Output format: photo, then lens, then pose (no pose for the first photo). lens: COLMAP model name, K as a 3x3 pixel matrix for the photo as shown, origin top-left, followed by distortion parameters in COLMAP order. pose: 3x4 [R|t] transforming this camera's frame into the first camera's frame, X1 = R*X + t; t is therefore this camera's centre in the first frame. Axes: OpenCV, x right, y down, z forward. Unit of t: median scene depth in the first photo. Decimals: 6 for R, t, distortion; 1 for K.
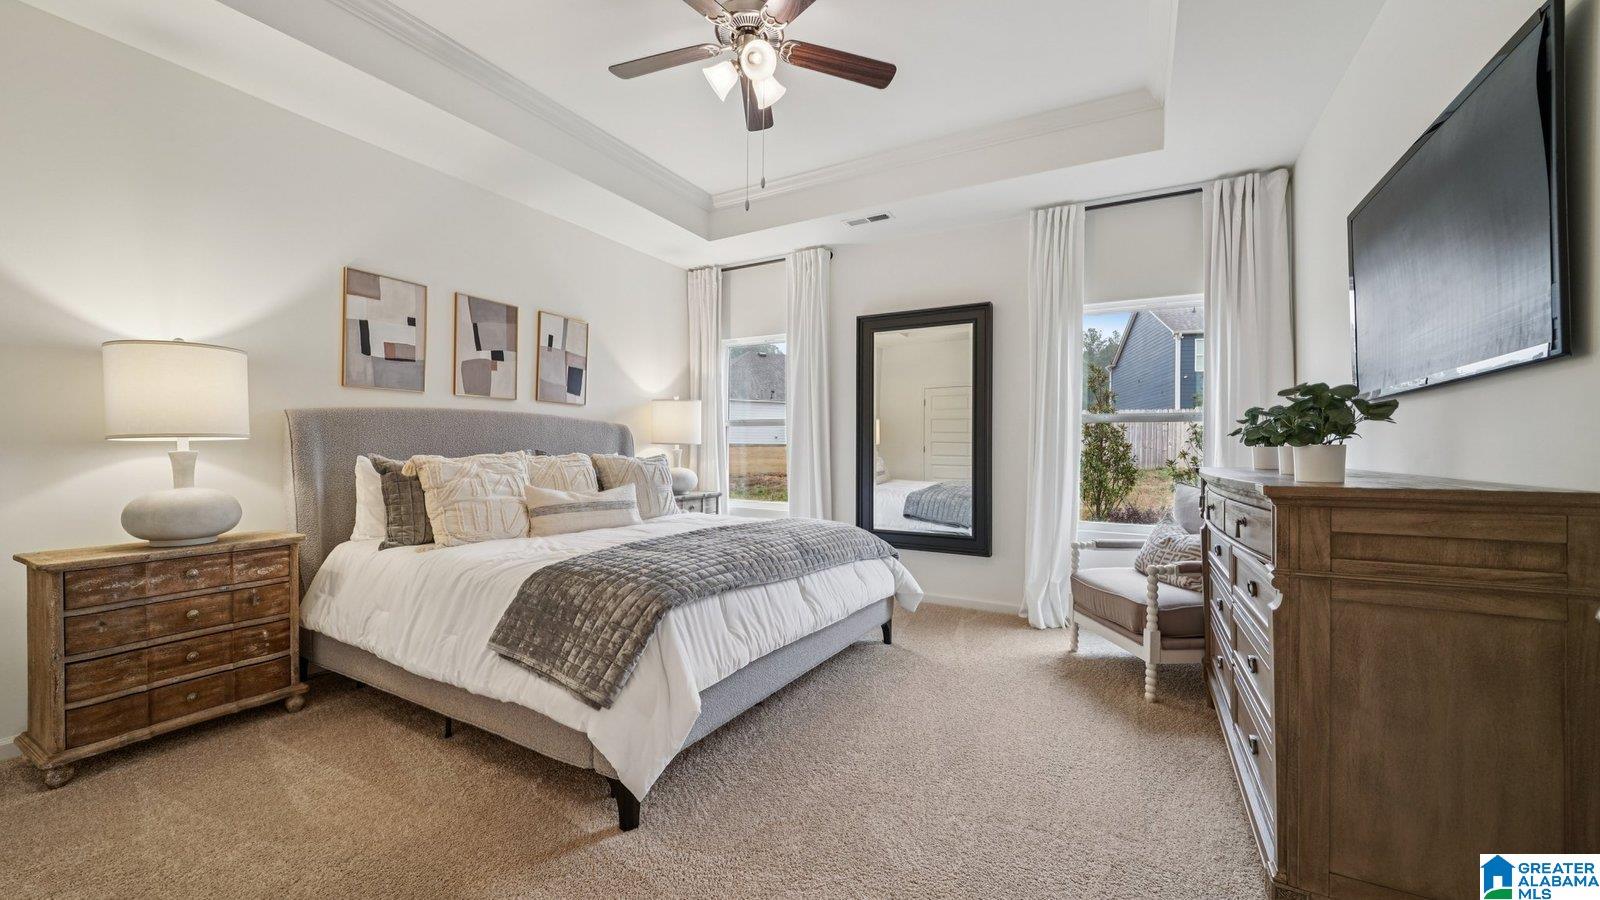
lens RADIAL K [[609.3, 0, 782.7], [0, 609.3, 446.4], [0, 0, 1]] dist [-0.016080, 0.002528]
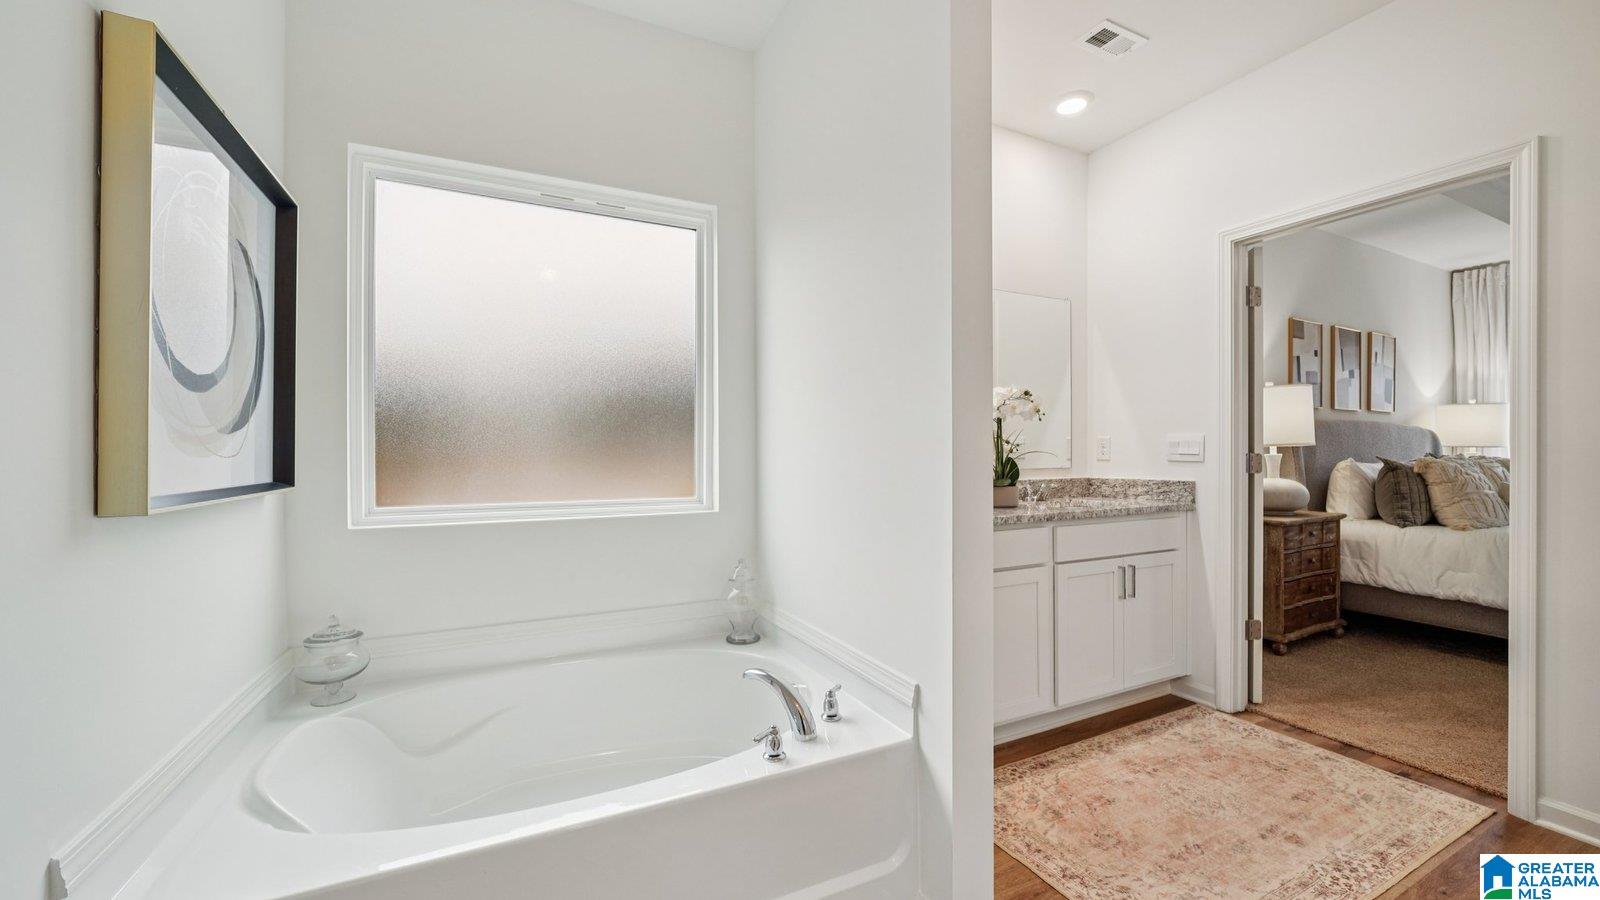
lens RADIAL K [[609.3, 0, 786.6], [0, 609.3, 457.0], [0, 0, 1]] dist [-0.016080, 0.002528]
pose [[0.829977, -0.005188, -0.557773, -0.847568], [0.008604, 0.999957, 0.003503, -0.001007], [0.557731, -0.007707, 0.829986, -0.692208]]
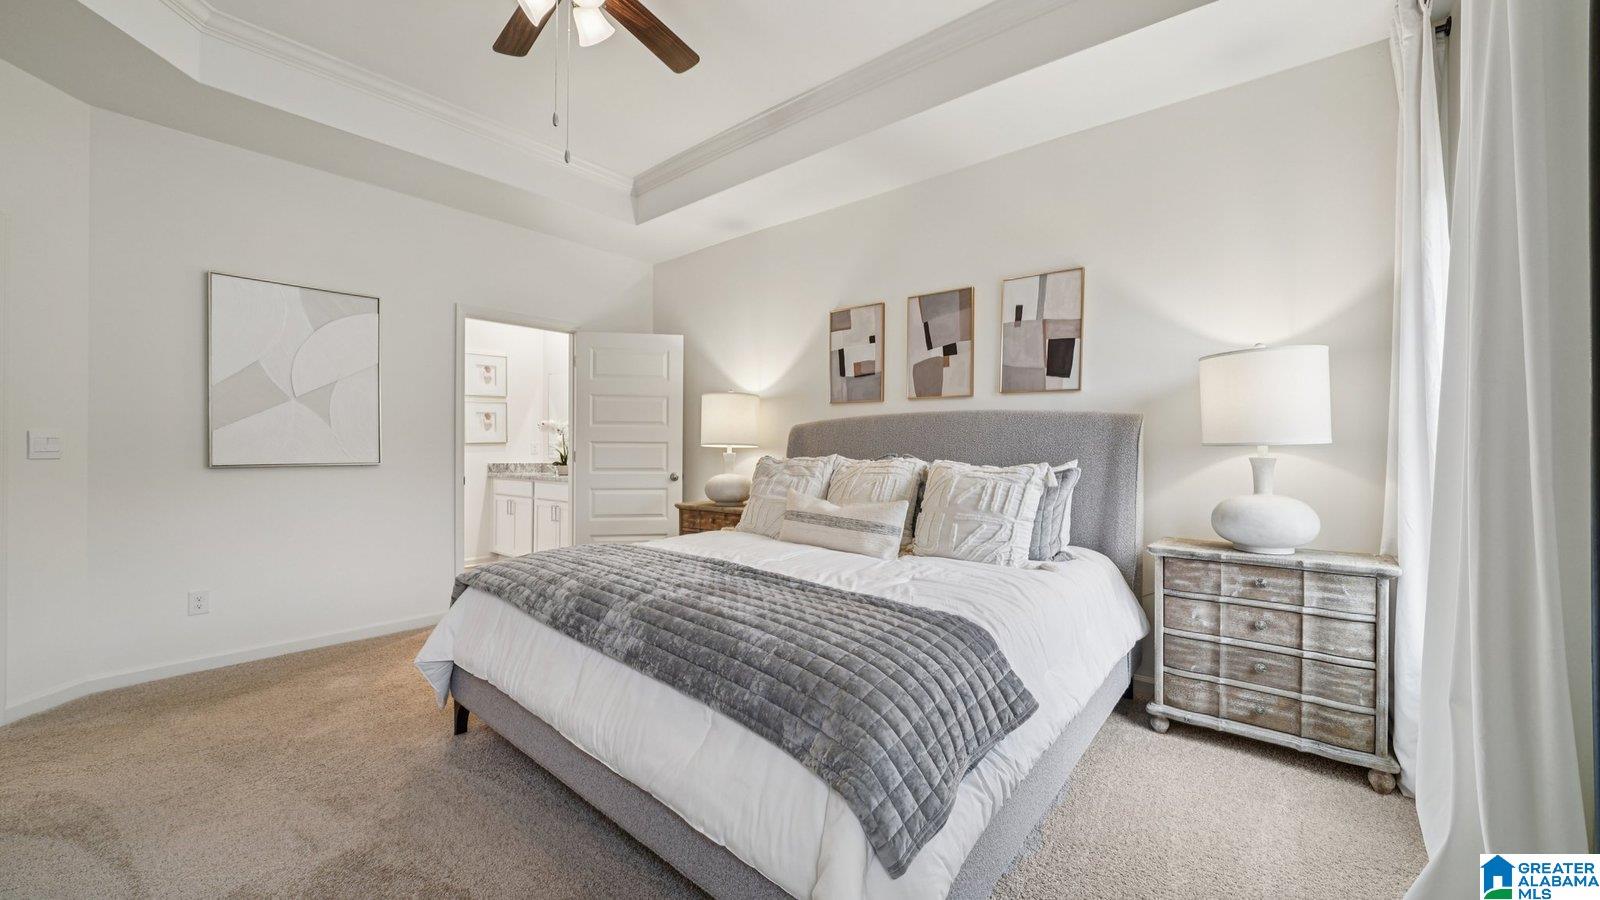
lens RADIAL K [[609.3, 0, 816.2], [0, 609.3, 452.4], [0, 0, 1]] dist [-0.016080, 0.002528]
pose [[-0.164691, -0.005385, -0.986330, 0.522352], [-0.004935, 0.999977, -0.004635, 0.008880], [0.986333, 0.004104, -0.164714, 1.103690]]
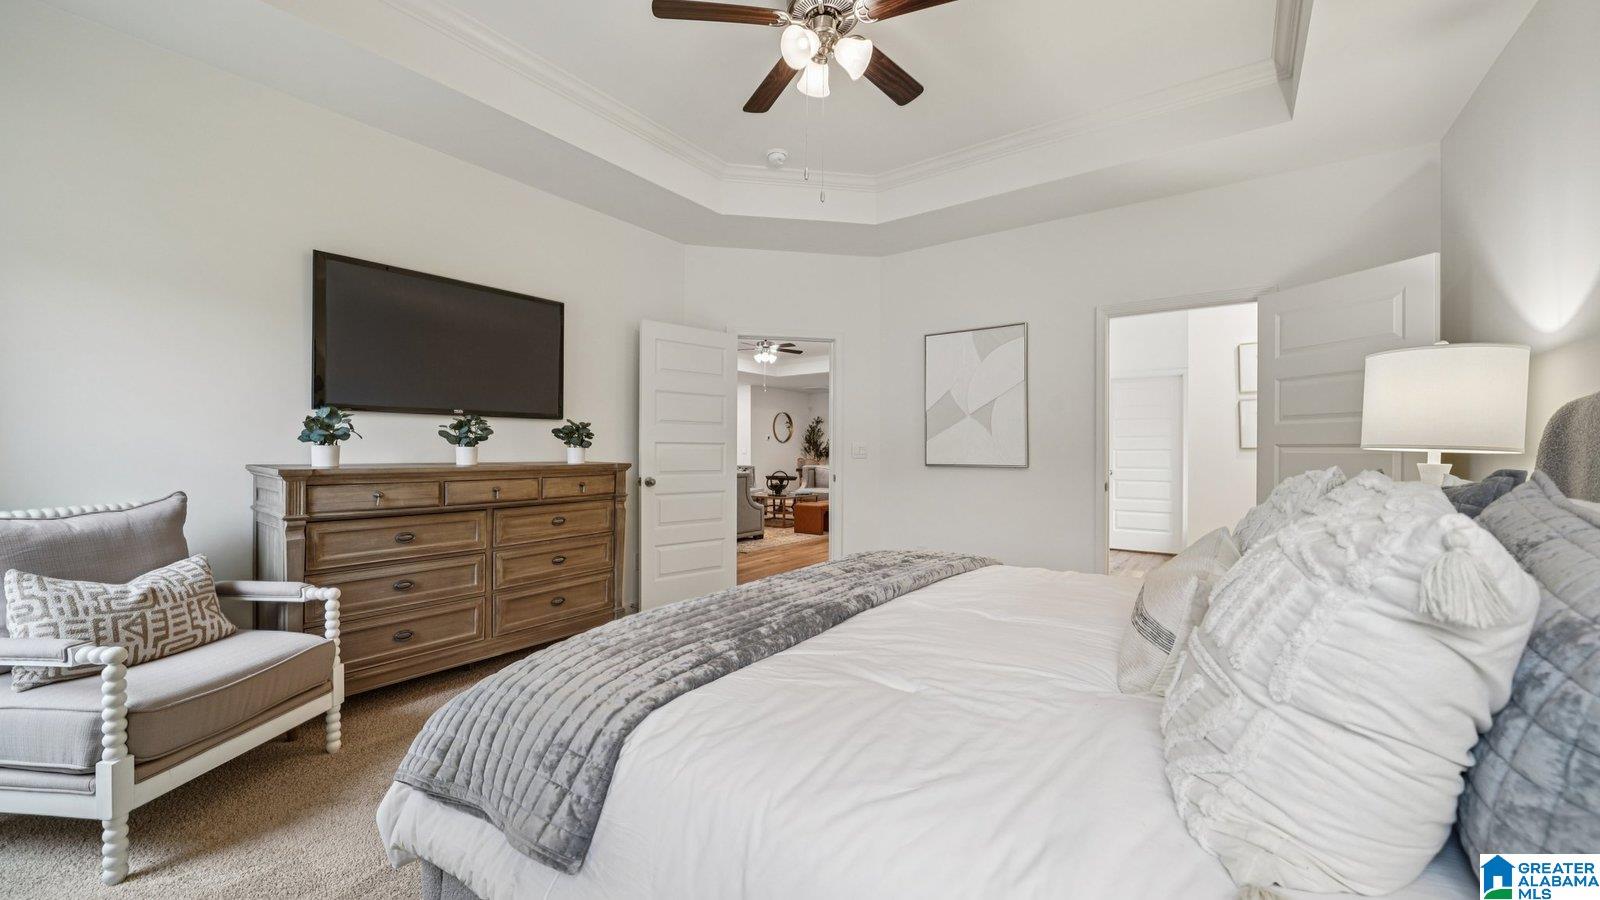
lens RADIAL K [[609.3, 0, 794.2], [0, 609.3, 447.8], [0, 0, 1]] dist [-0.016080, 0.002528]
pose [[-0.993278, -0.011098, 0.115224, -0.092342], [-0.011449, 0.999932, -0.002382, -0.002041], [-0.115190, -0.003685, -0.993337, 1.449491]]
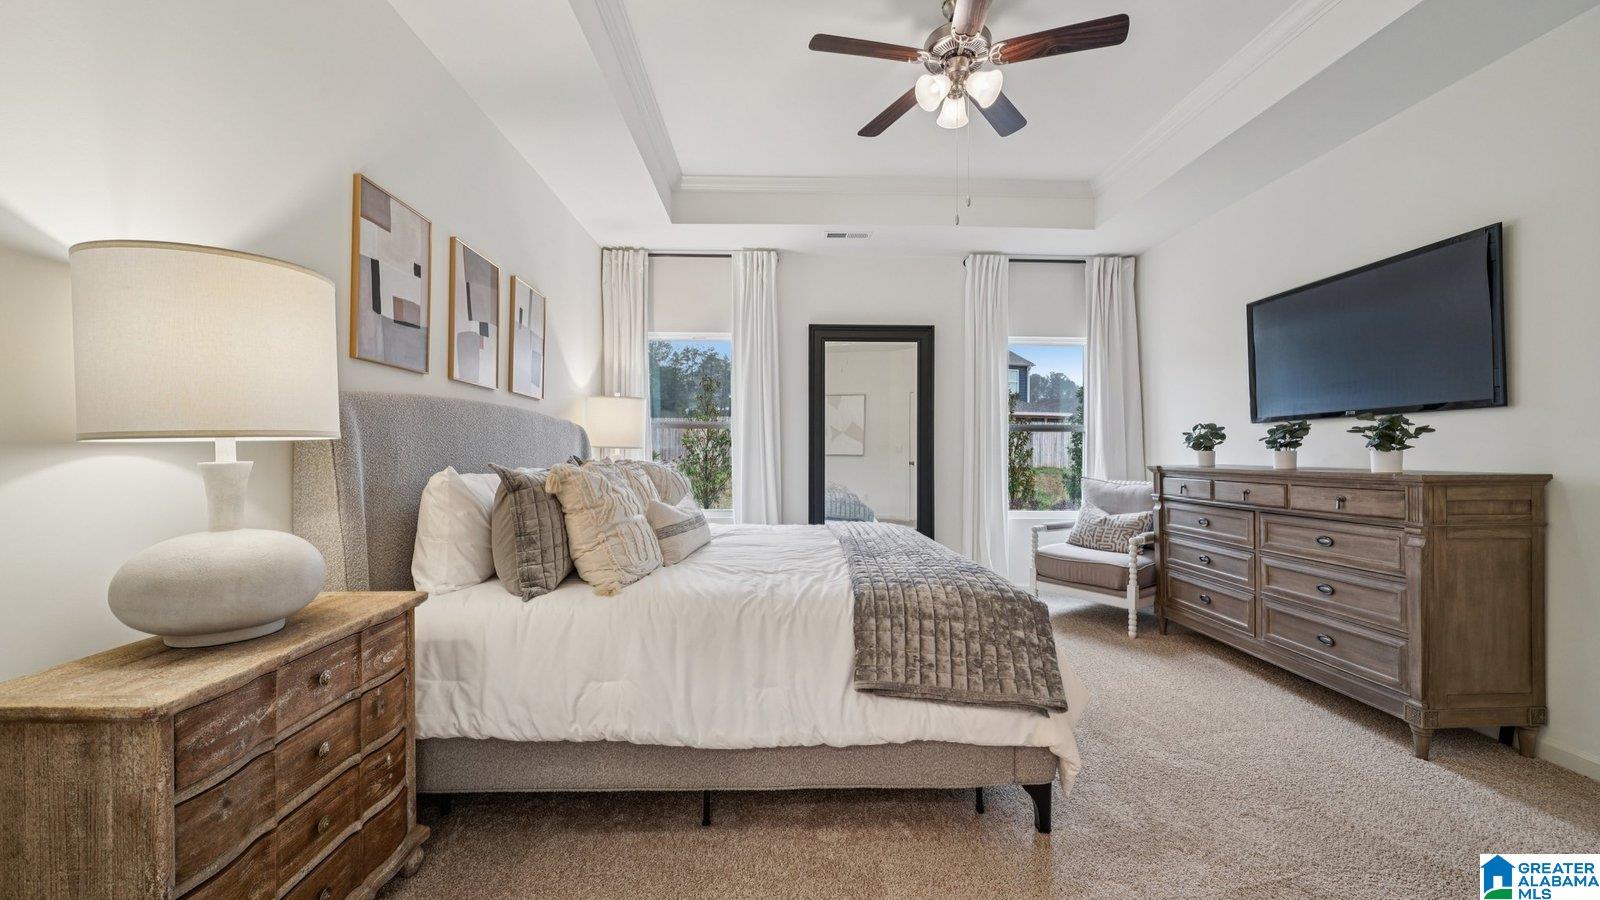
lens RADIAL K [[609.3, 0, 797.2], [0, 609.3, 447.2], [0, 0, 1]] dist [-0.016080, 0.002528]
pose [[0.850670, 0.001748, 0.525698, -0.617871], [0.000327, 0.999993, -0.003853, -0.002444], [-0.525700, 0.003449, 0.850663, 0.193228]]
